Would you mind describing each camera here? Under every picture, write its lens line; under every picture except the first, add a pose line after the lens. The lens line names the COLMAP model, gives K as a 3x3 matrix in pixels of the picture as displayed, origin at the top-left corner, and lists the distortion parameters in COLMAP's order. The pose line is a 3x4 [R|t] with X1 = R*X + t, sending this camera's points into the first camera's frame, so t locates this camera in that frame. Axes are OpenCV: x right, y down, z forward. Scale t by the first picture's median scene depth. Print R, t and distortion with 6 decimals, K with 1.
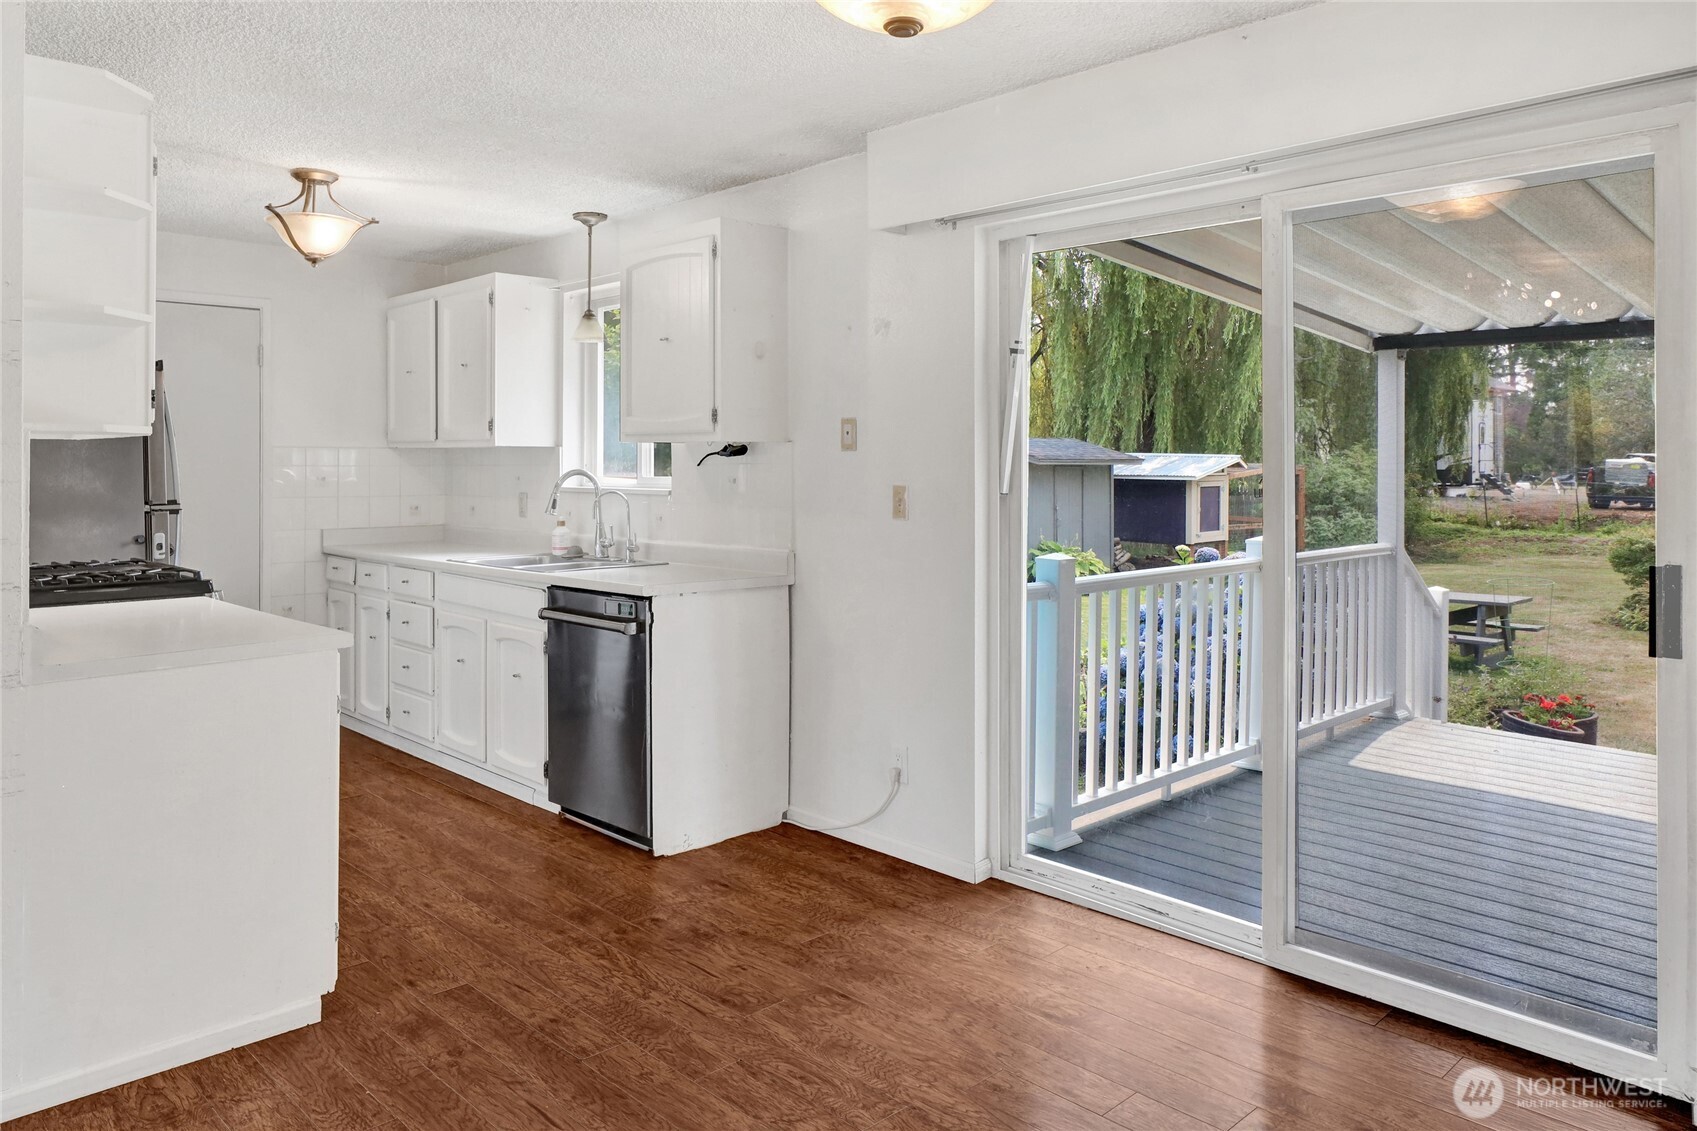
lens RADIAL K [[1187.5, 0, 846.5], [0, 1187.5, 450.1], [0, 0, 1]] dist [0.000020, -0.000544]
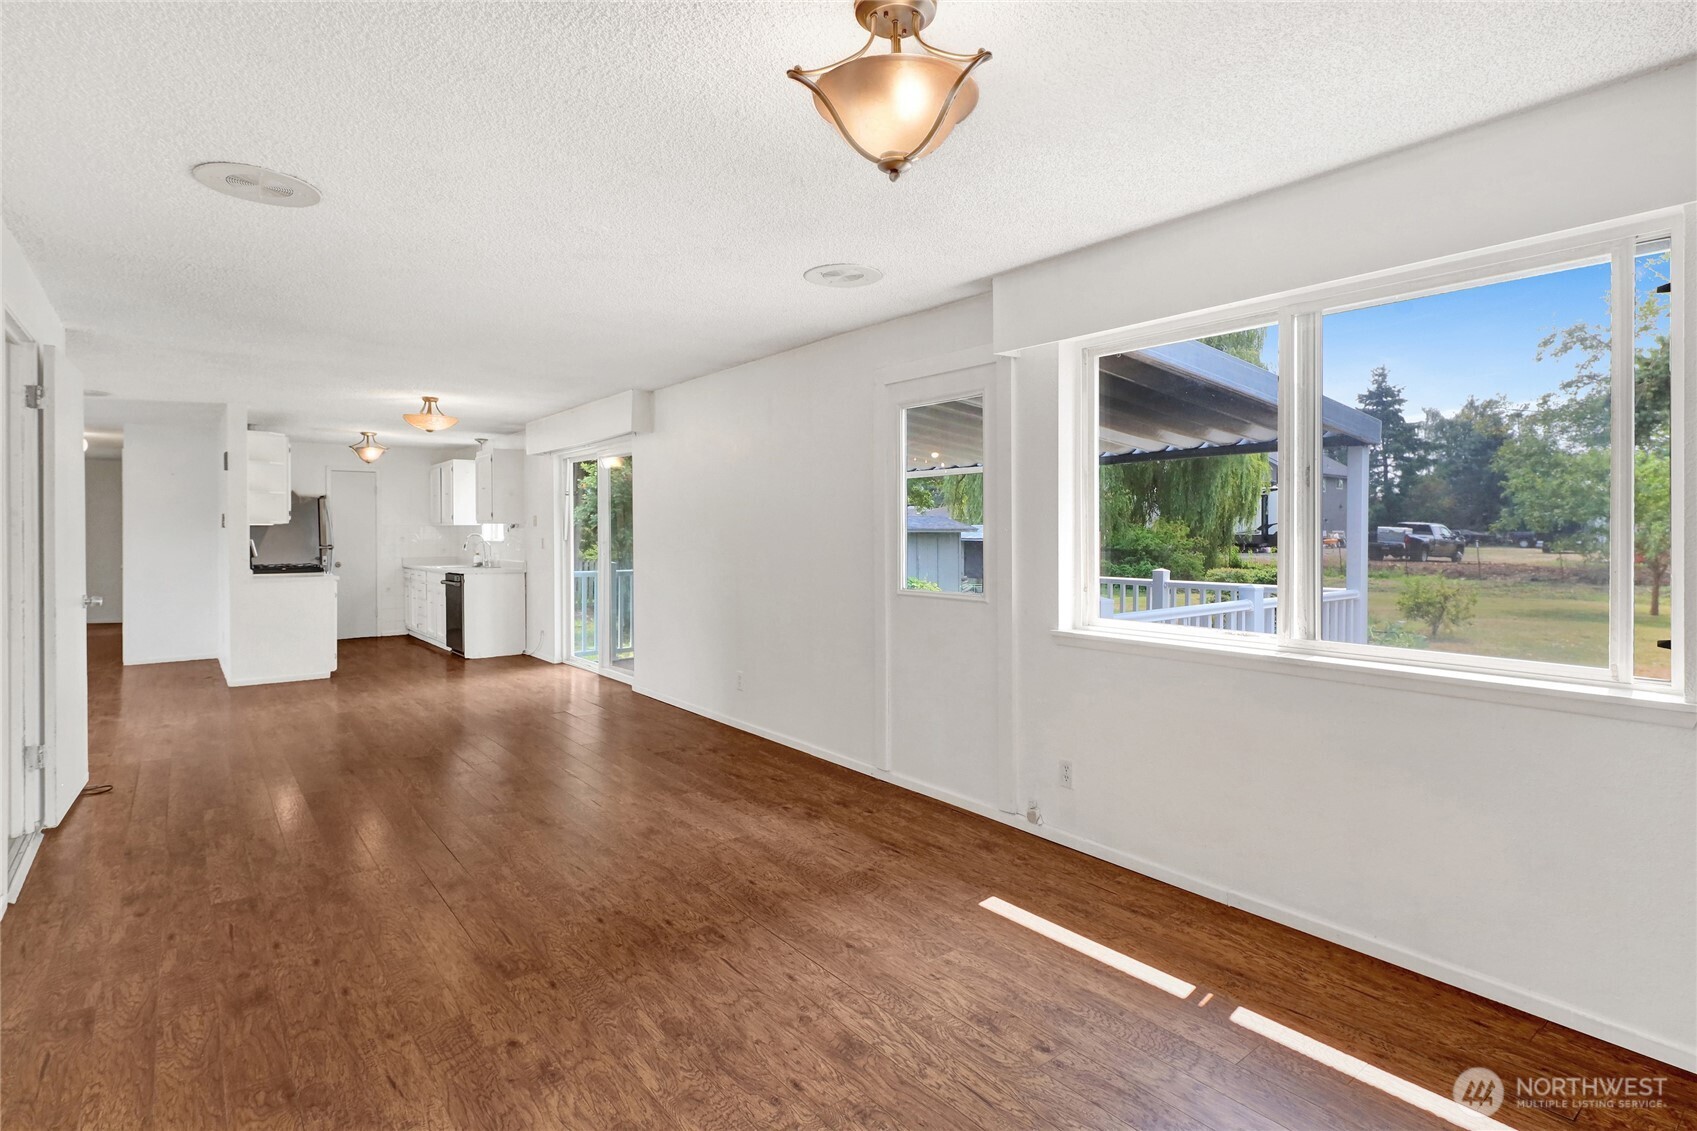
lens RADIAL K [[833.7, 0, 853.1], [0, 833.7, 529.0], [0, 0, 1]] dist [0.003224, 0.000320]
pose [[0.996464, -0.005878, -0.083809, 1.020760], [0.006439, 0.999959, 0.006417, -0.000932], [0.083768, -0.006934, 0.996461, -1.068948]]
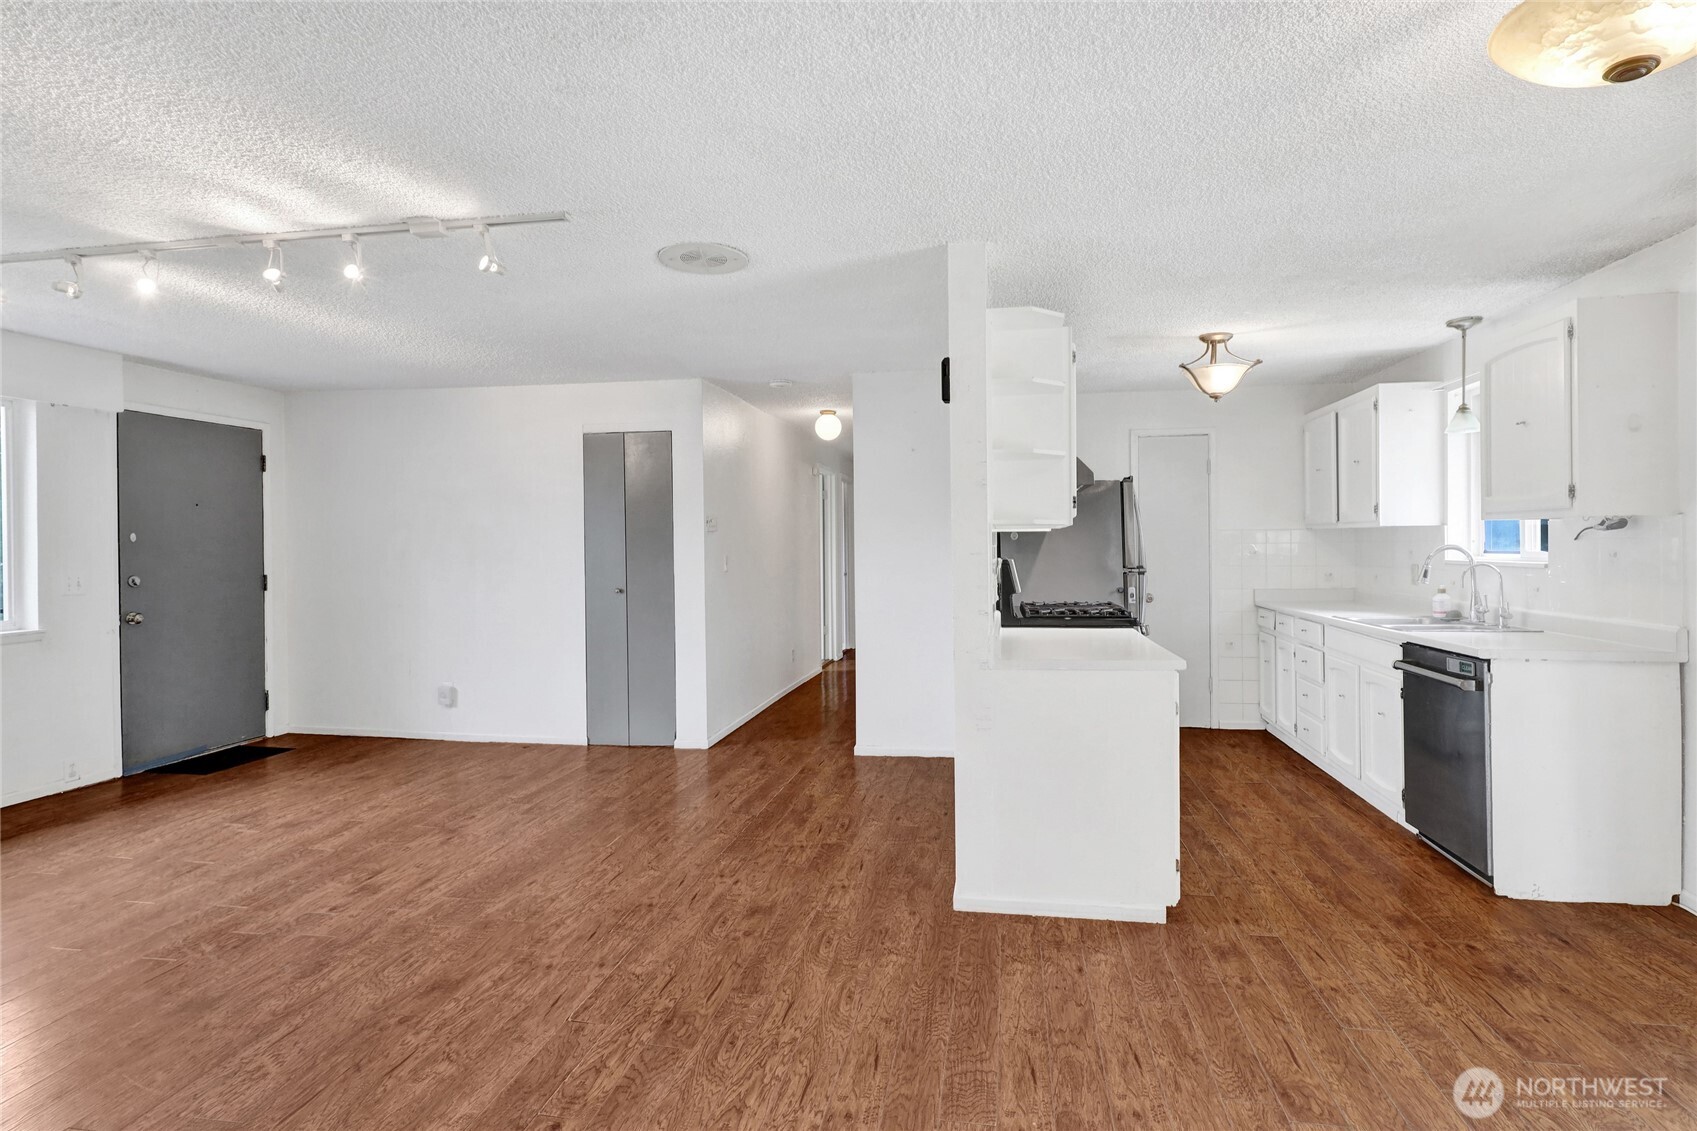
lens RADIAL K [[847.2, 0, 851.2], [0, 847.2, 548.6], [0, 0, 1]] dist [-0.001190, -0.001838]
pose [[0.588362, -0.003113, -0.808592, 0.121789], [0.018720, 0.999777, 0.009773, 0.001889], [0.808381, -0.020887, 0.588289, 0.058915]]
